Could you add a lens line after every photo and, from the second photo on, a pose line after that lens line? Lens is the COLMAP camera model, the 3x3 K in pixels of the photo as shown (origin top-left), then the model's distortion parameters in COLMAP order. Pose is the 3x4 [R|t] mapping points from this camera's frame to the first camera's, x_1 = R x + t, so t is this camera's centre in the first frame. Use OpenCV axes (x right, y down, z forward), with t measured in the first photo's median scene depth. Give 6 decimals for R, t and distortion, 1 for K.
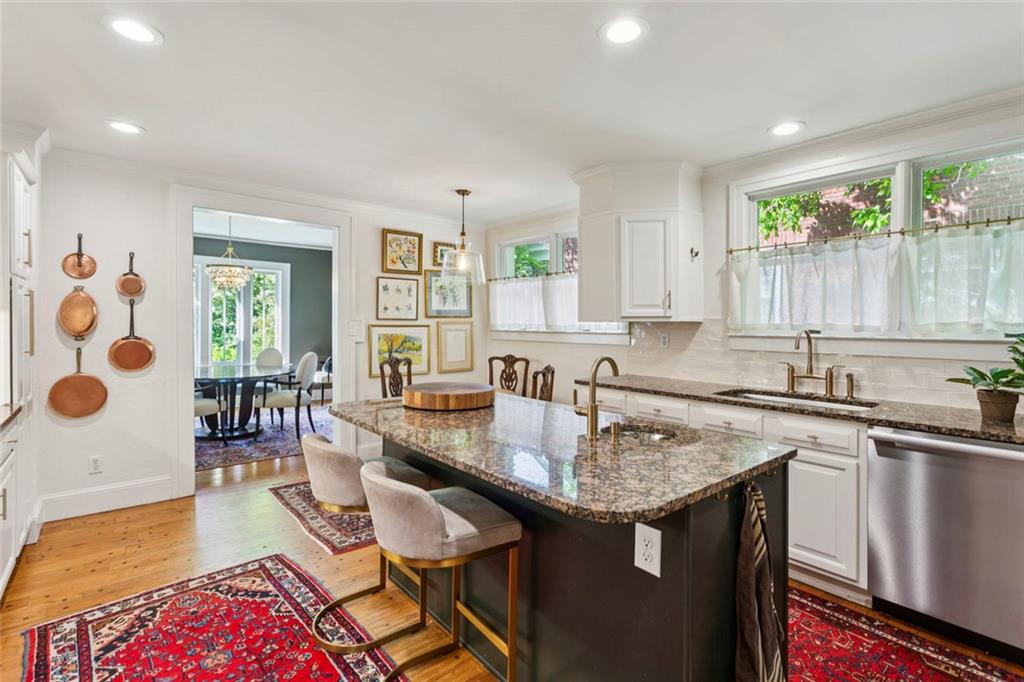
lens RADIAL K [[488.7, 0, 508.1], [0, 488.7, 324.6], [0, 0, 1]] dist [0.004063, 0.002368]
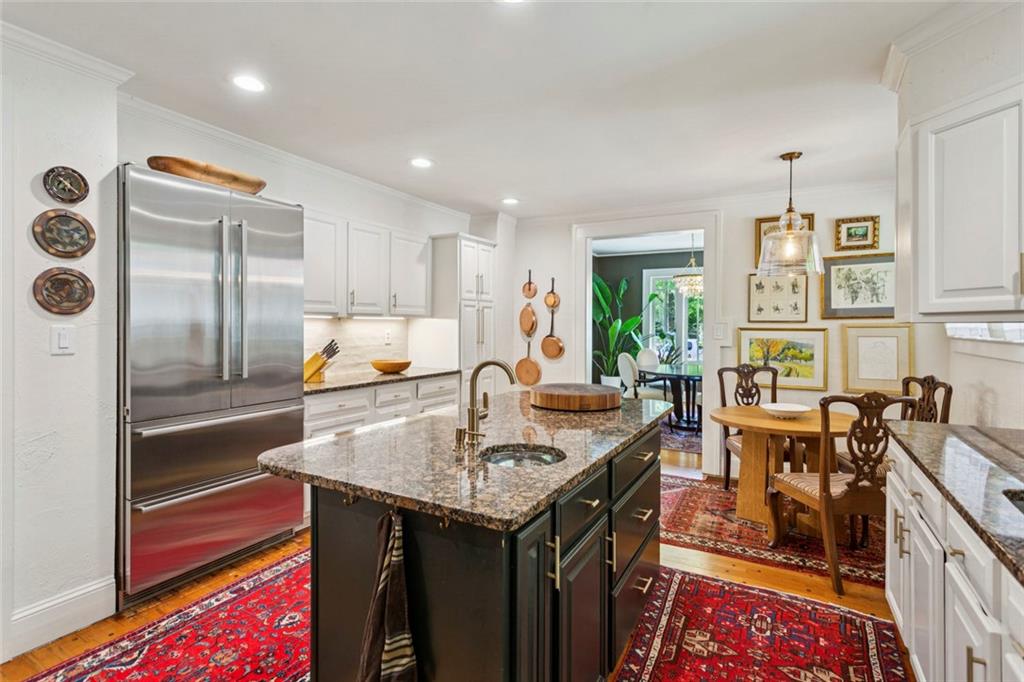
lens RADIAL K [[488.7, 0, 507.9], [0, 488.7, 333.4], [0, 0, 1]] dist [0.004063, 0.002368]
pose [[0.349260, 0.011444, -0.936956, 0.411636], [-0.004342, 0.999934, 0.010595, 0.002751], [0.937016, 0.000367, 0.349287, 0.267436]]
